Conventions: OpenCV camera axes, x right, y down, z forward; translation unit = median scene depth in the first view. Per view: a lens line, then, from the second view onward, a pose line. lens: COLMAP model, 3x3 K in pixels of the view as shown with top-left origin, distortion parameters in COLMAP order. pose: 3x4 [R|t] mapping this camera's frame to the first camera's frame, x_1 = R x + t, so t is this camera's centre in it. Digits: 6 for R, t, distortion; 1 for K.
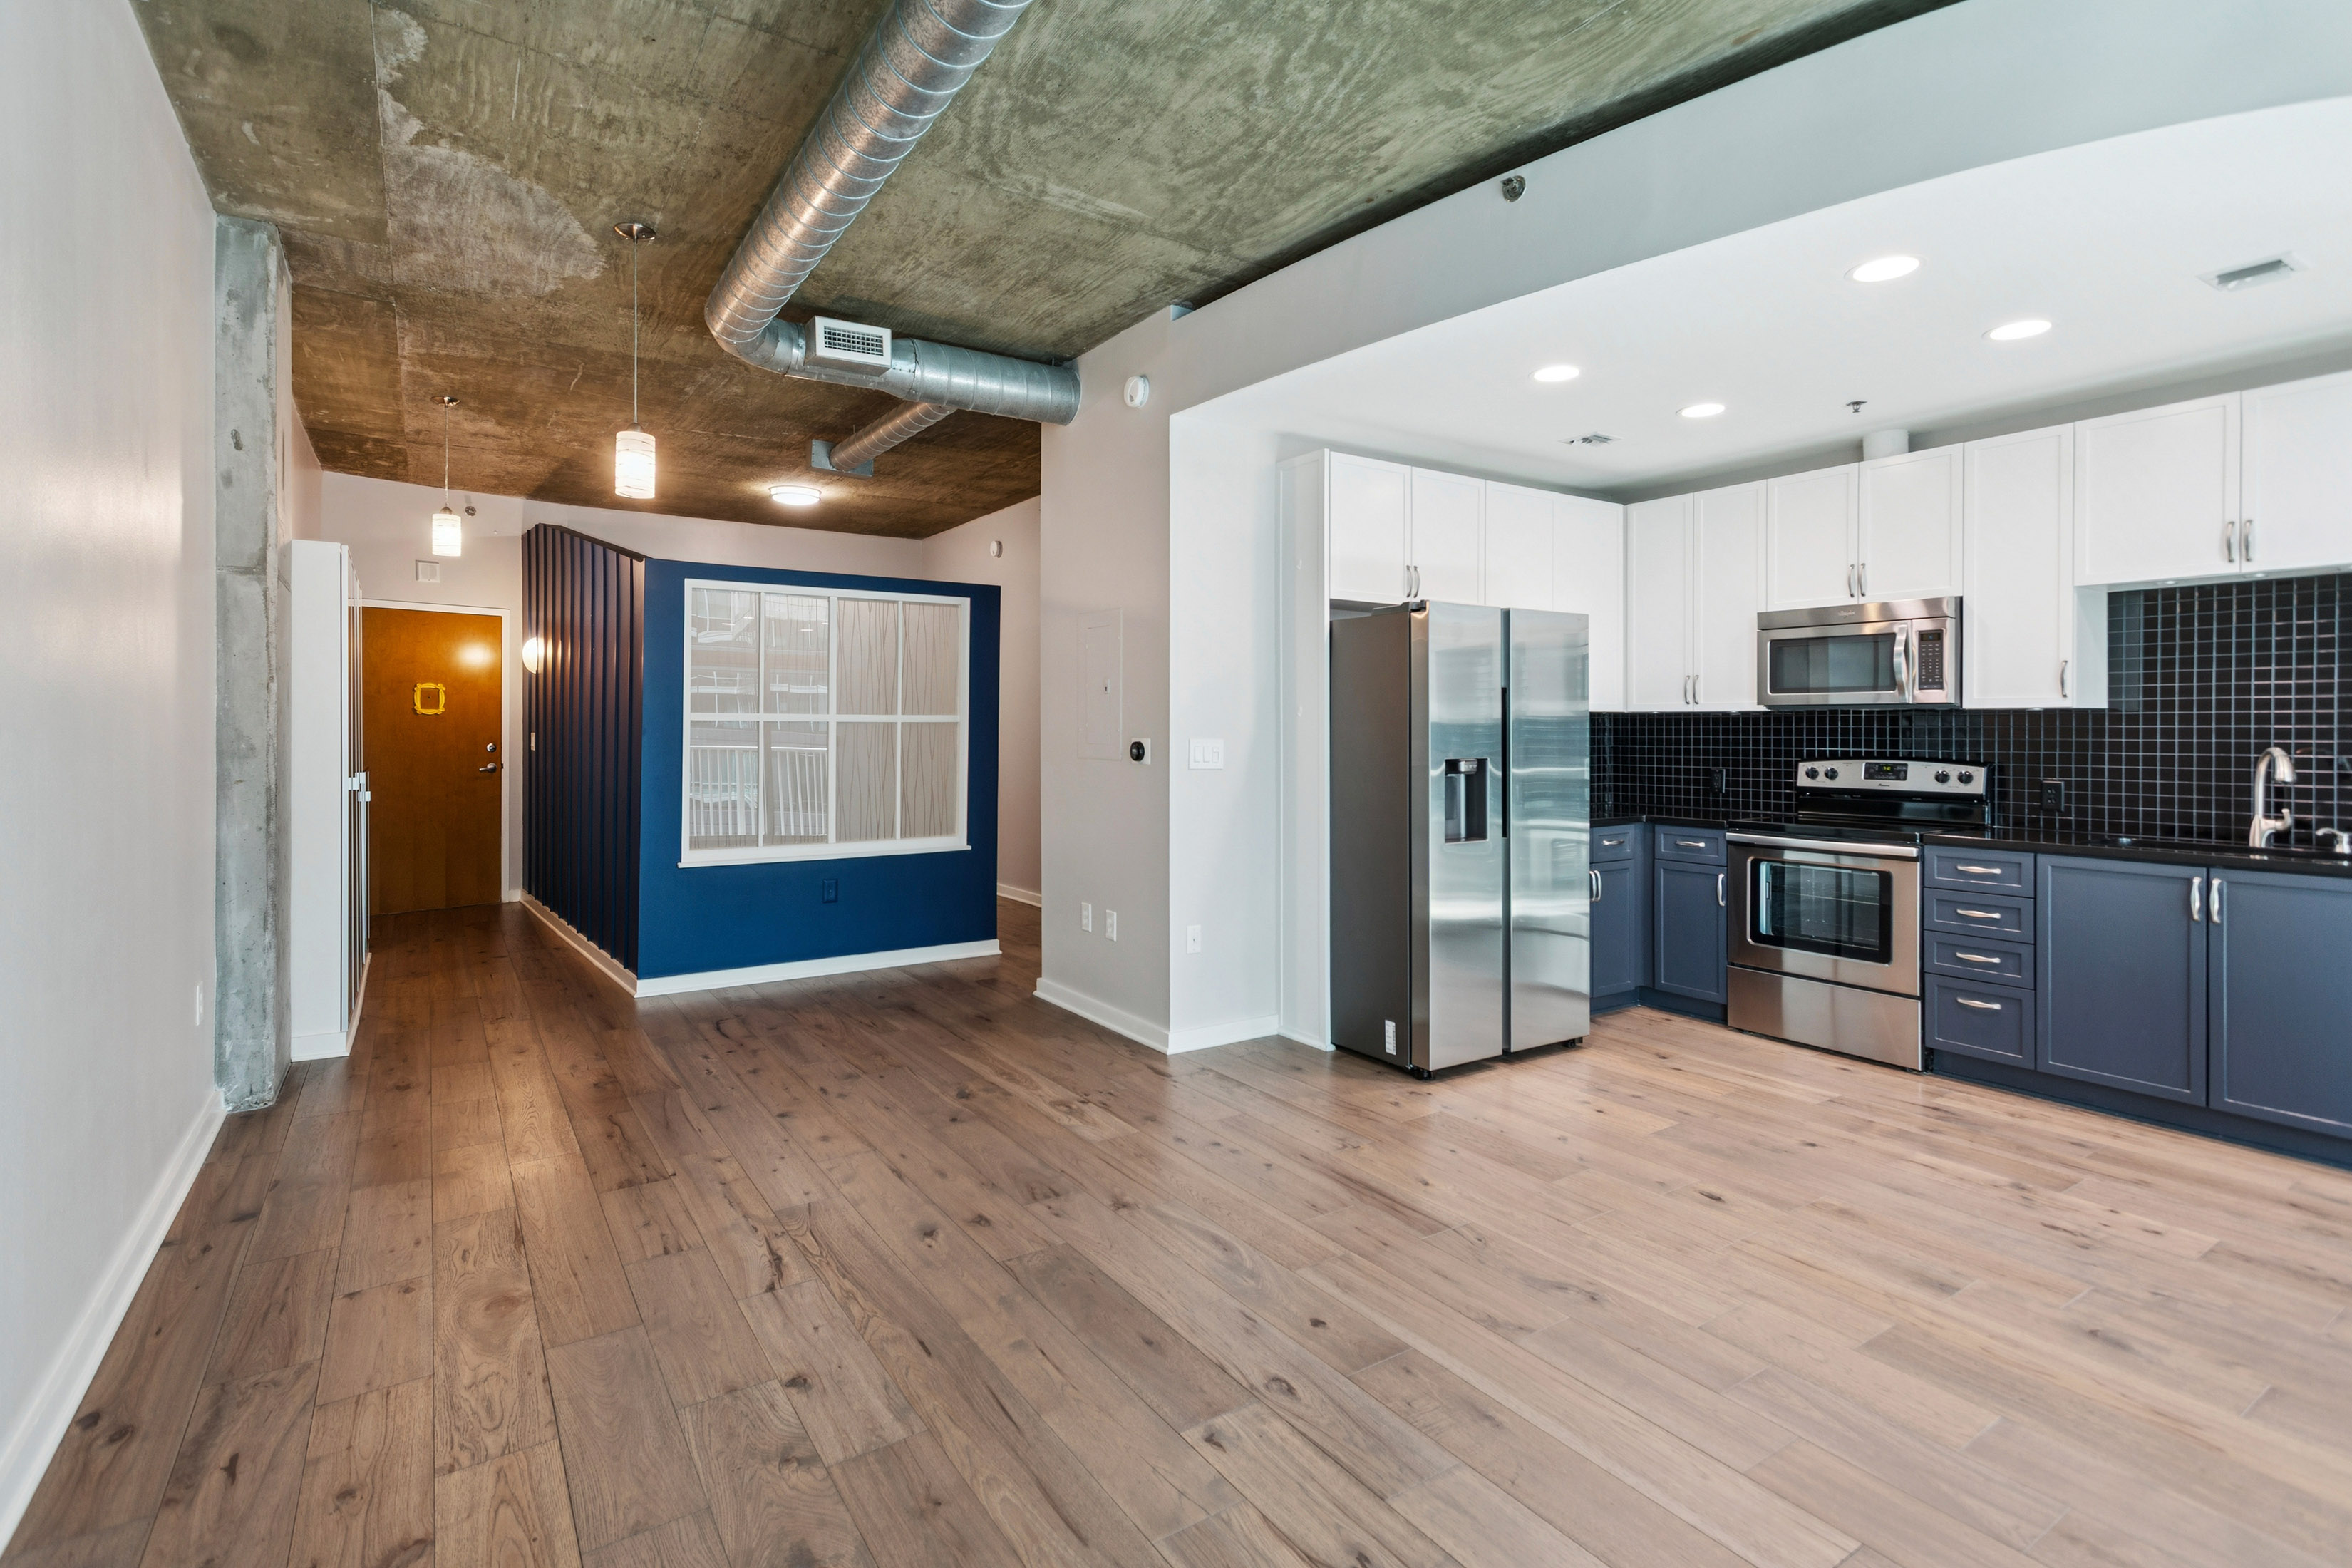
lens RADIAL K [[1125.9, 0, 1182.4], [0, 1125.9, 726.6], [0, 0, 1]] dist [0.009861, 0.000932]
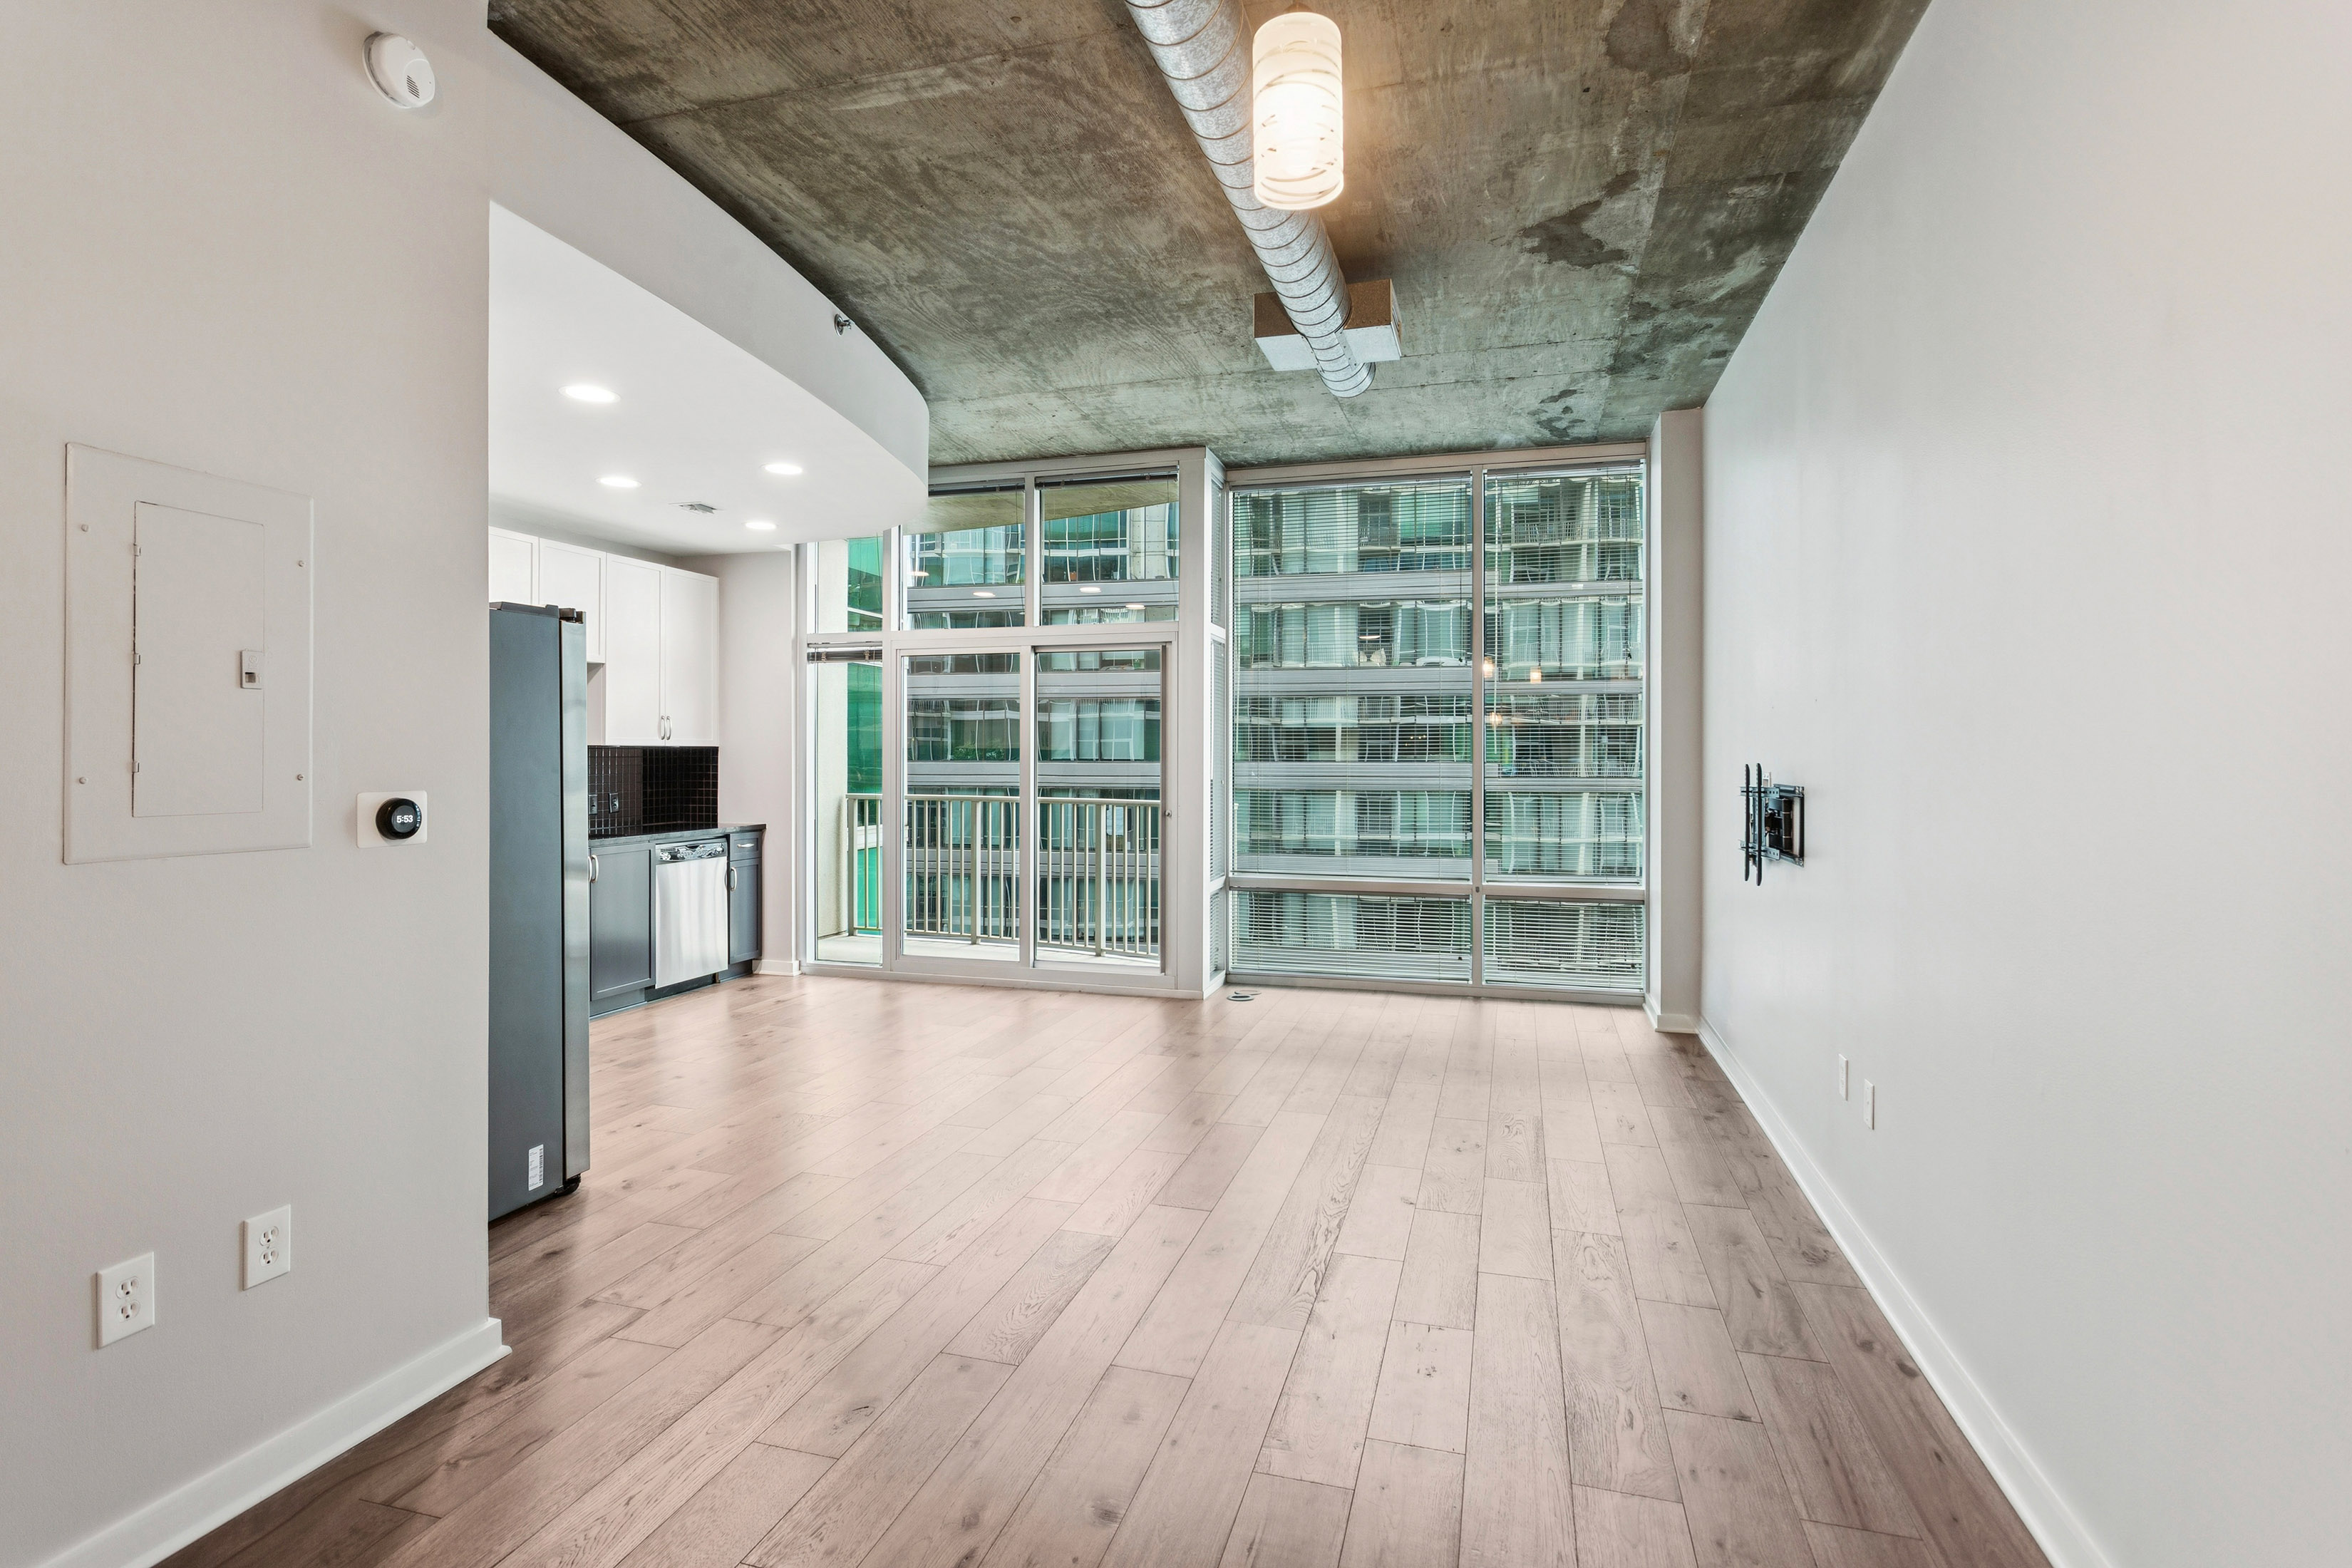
lens RADIAL K [[1150.9, 0, 1170.5], [0, 1150.9, 753.2], [0, 0, 1]] dist [-0.008557, 0.009446]
pose [[-0.639120, -0.001746, 0.769105, -0.712763], [-0.003840, 0.999992, -0.000920, -0.007635], [-0.769097, -0.003541, -0.639122, 1.203314]]
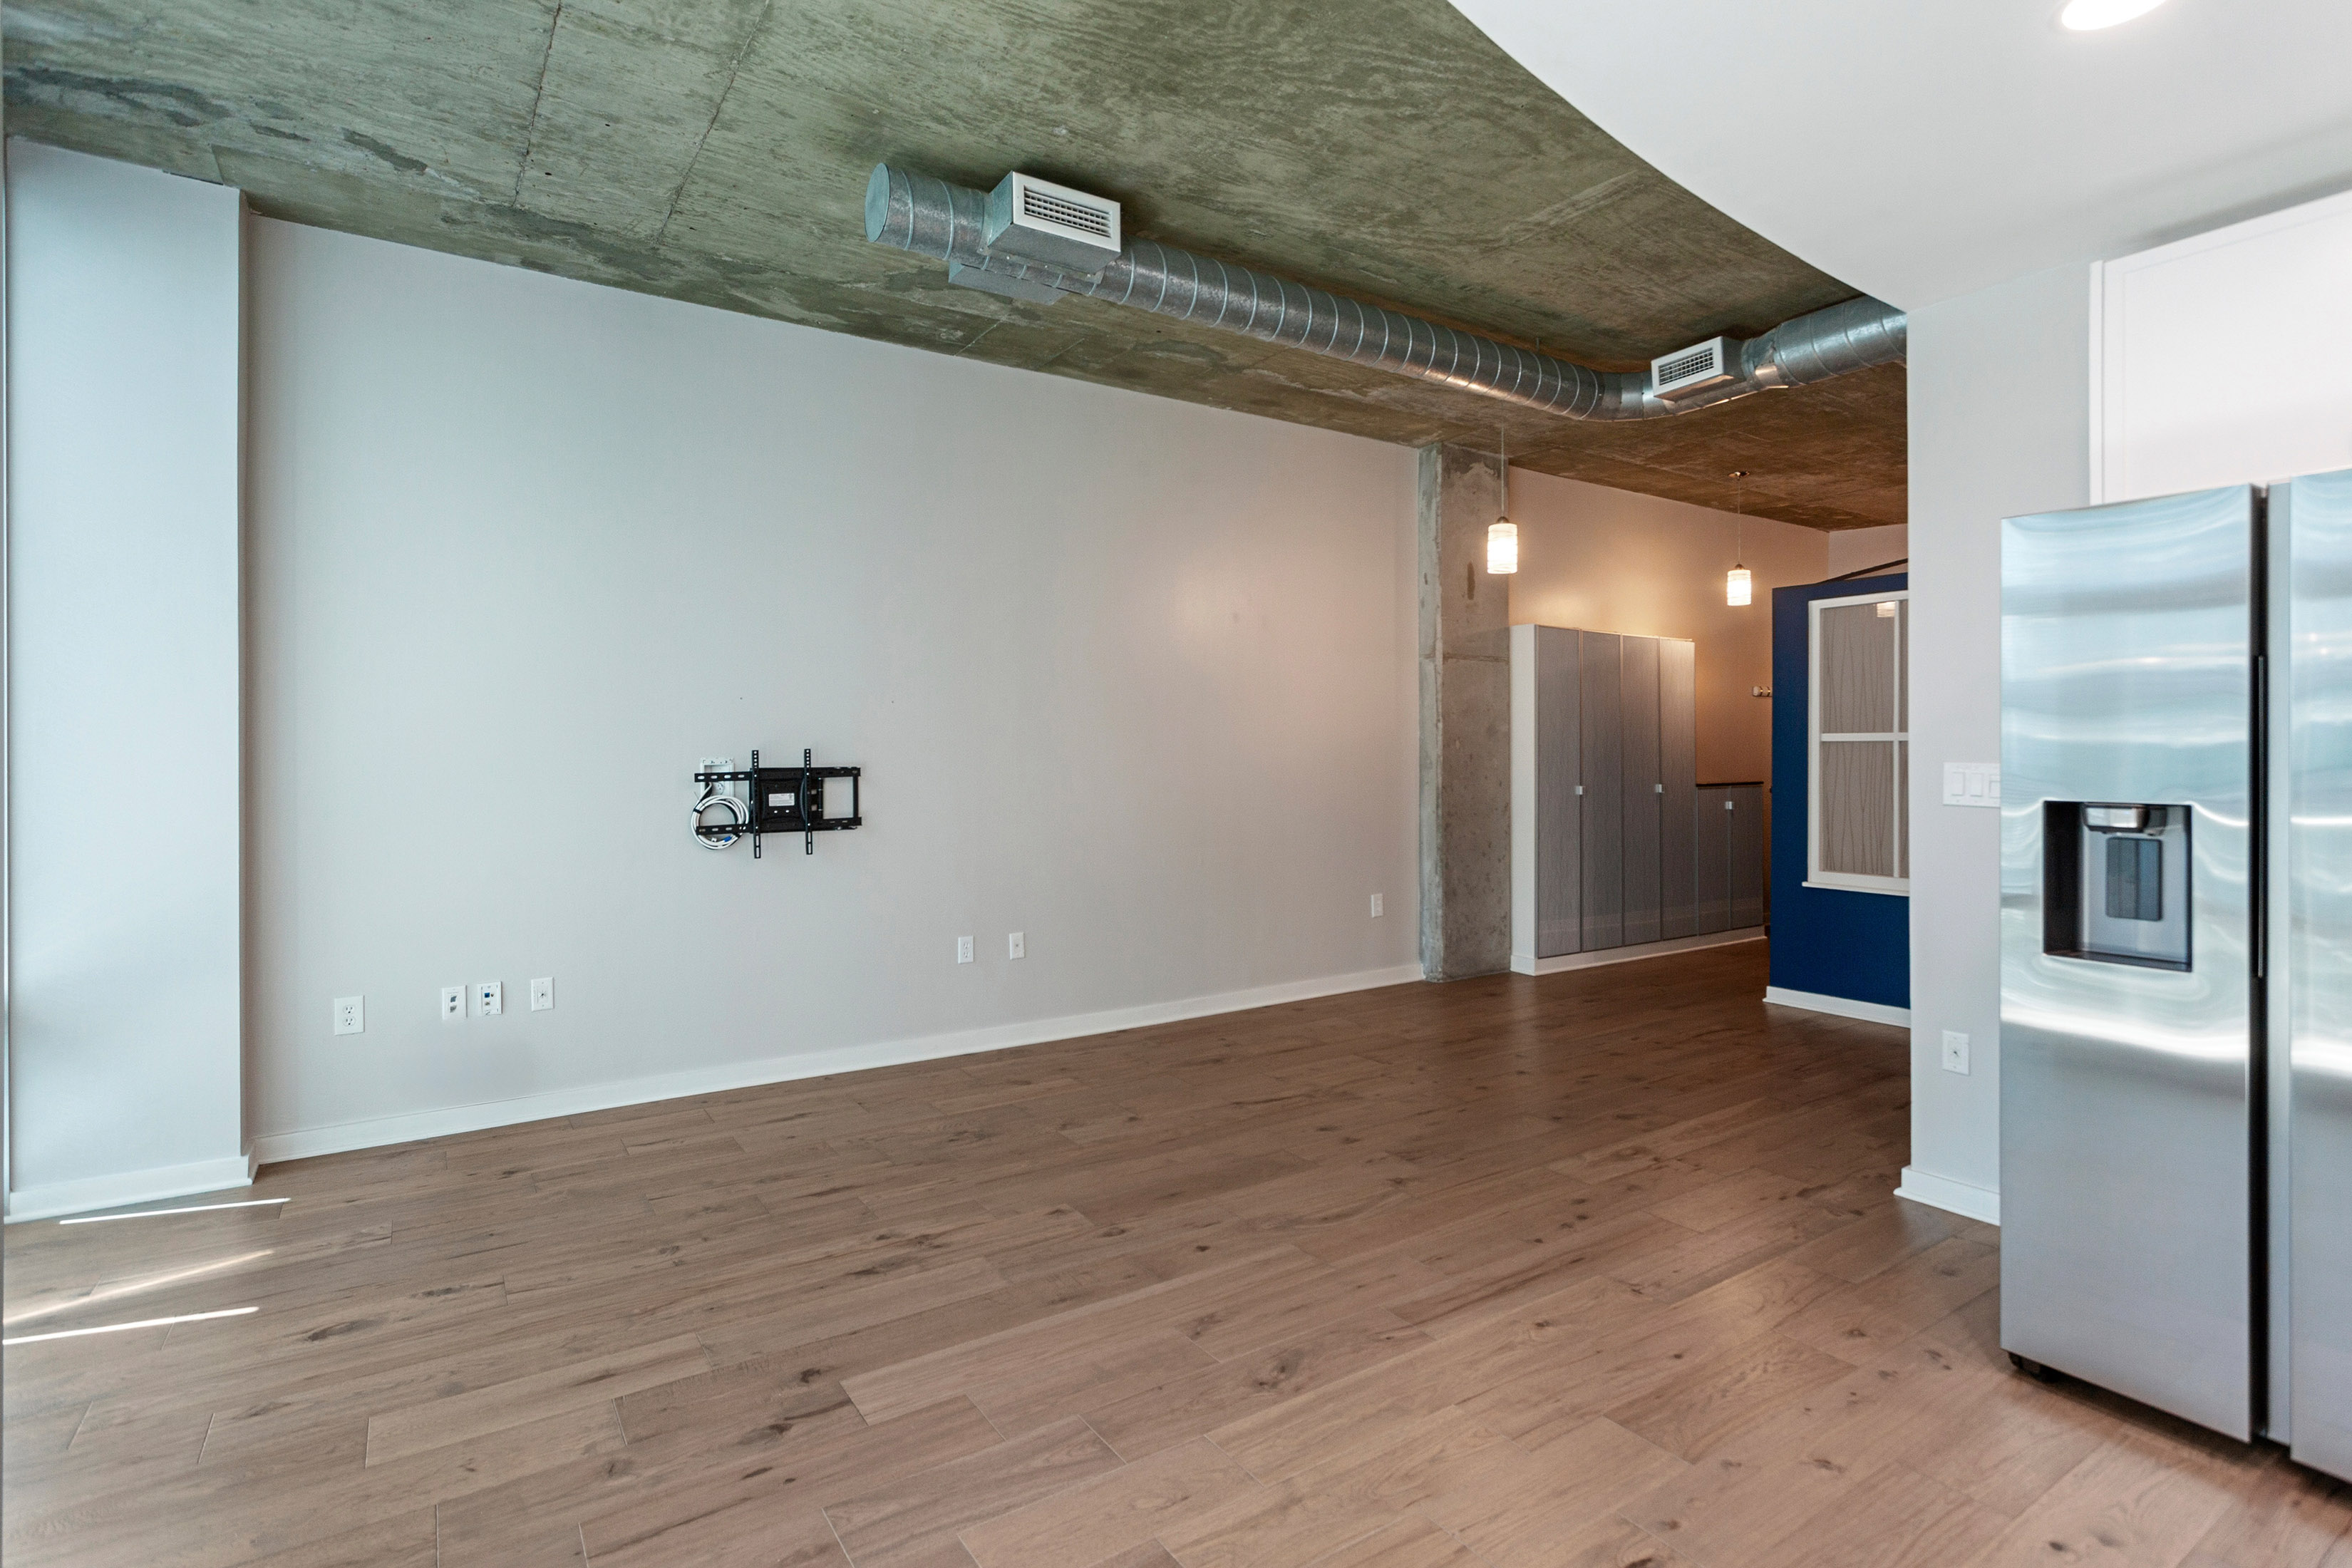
lens RADIAL K [[1149.7, 0, 1168.8], [0, 1149.7, 747.1], [0, 0, 1]] dist [-0.011531, 0.009476]
pose [[-0.008117, -0.006234, -0.999948, 0.792719], [0.004162, 0.999972, -0.006268, 0.004562], [0.999958, -0.004212, -0.008091, 0.581333]]
